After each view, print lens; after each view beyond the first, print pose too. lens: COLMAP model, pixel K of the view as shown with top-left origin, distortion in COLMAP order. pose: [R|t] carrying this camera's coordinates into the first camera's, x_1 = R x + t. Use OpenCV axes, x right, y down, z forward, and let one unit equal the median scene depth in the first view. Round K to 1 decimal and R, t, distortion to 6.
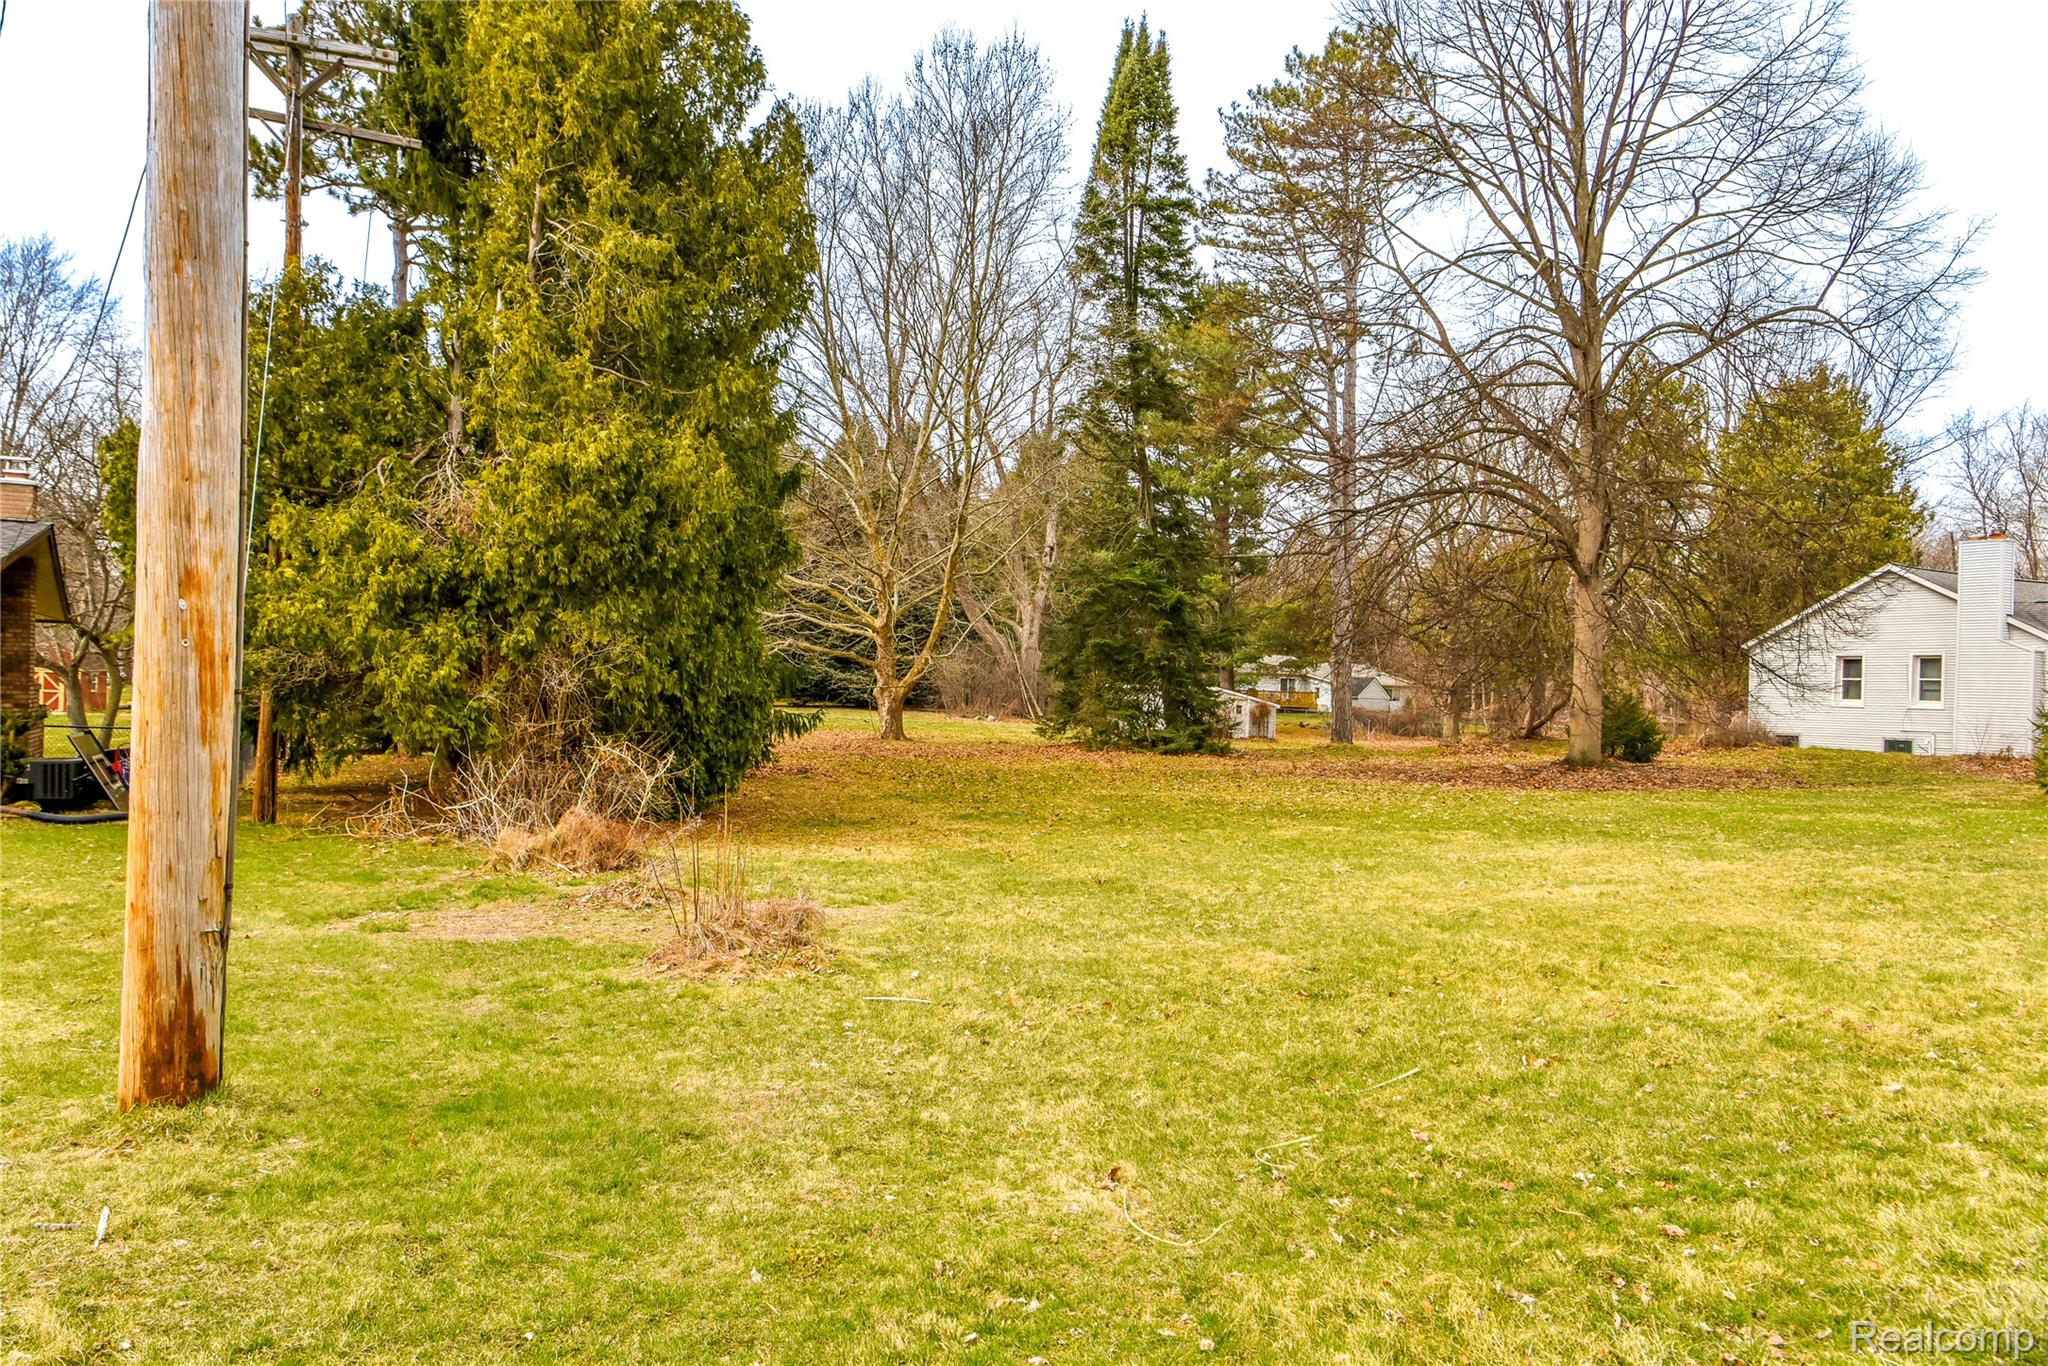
lens RADIAL K [[1445.8, 0, 1024.0], [0, 1445.8, 683.0], [0, 0, 1]] dist [0.004886, -0.001638]
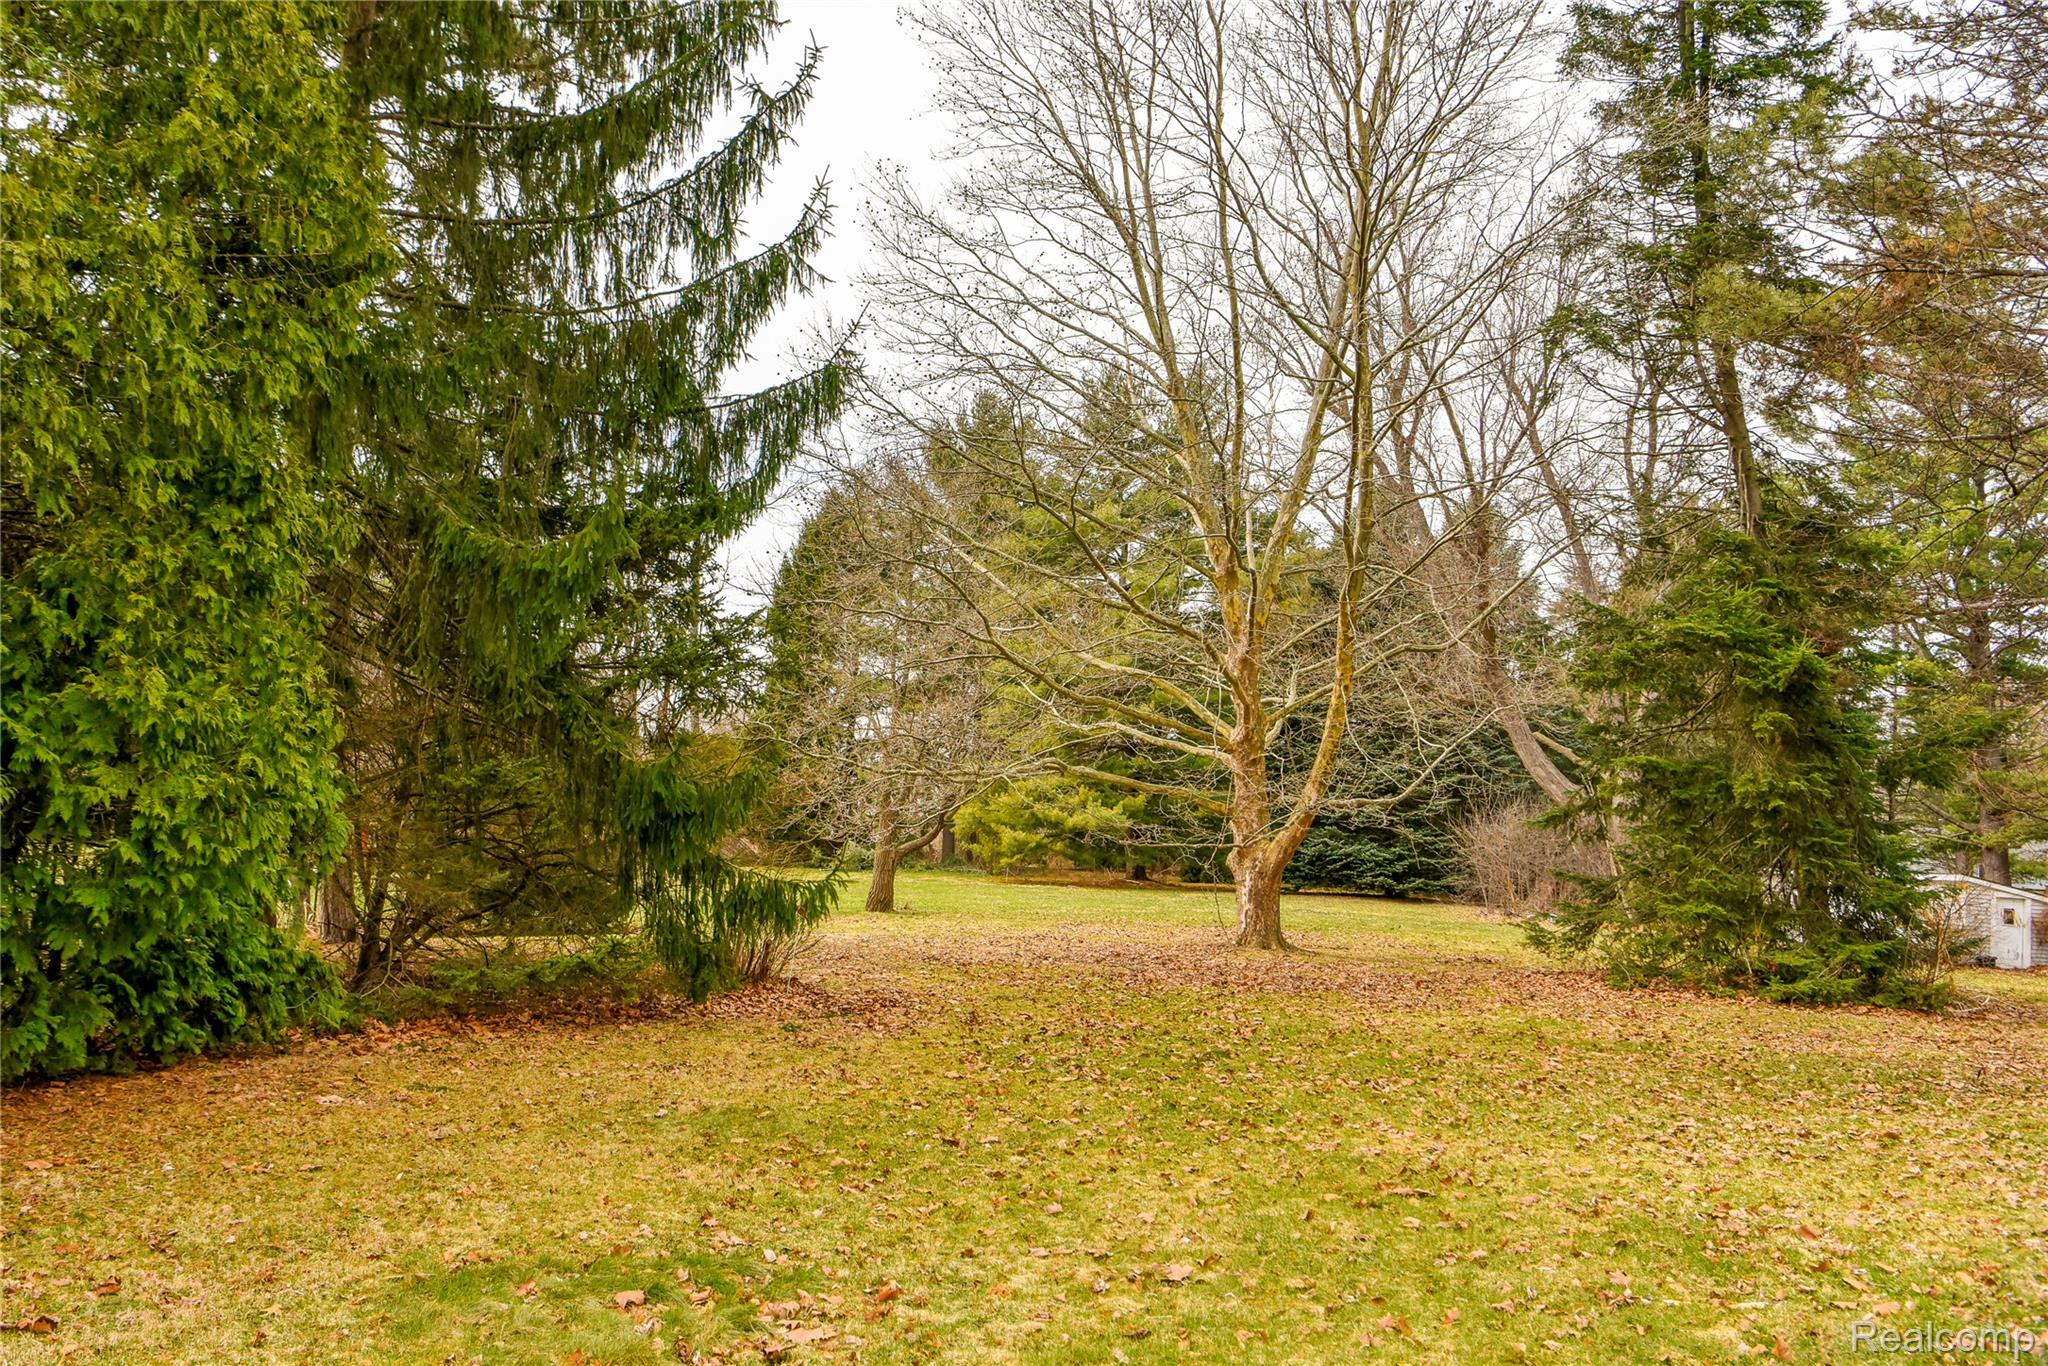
lens RADIAL K [[1693.1, 0, 1024.0], [0, 1693.1, 683.0], [0, 0, 1]] dist [0.000178, -0.001245]
pose [[0.923844, -0.020458, -0.382221, 0.076364], [-0.021857, 0.994122, -0.106039, 0.009641], [0.382144, 0.106318, 0.917967, 0.375139]]
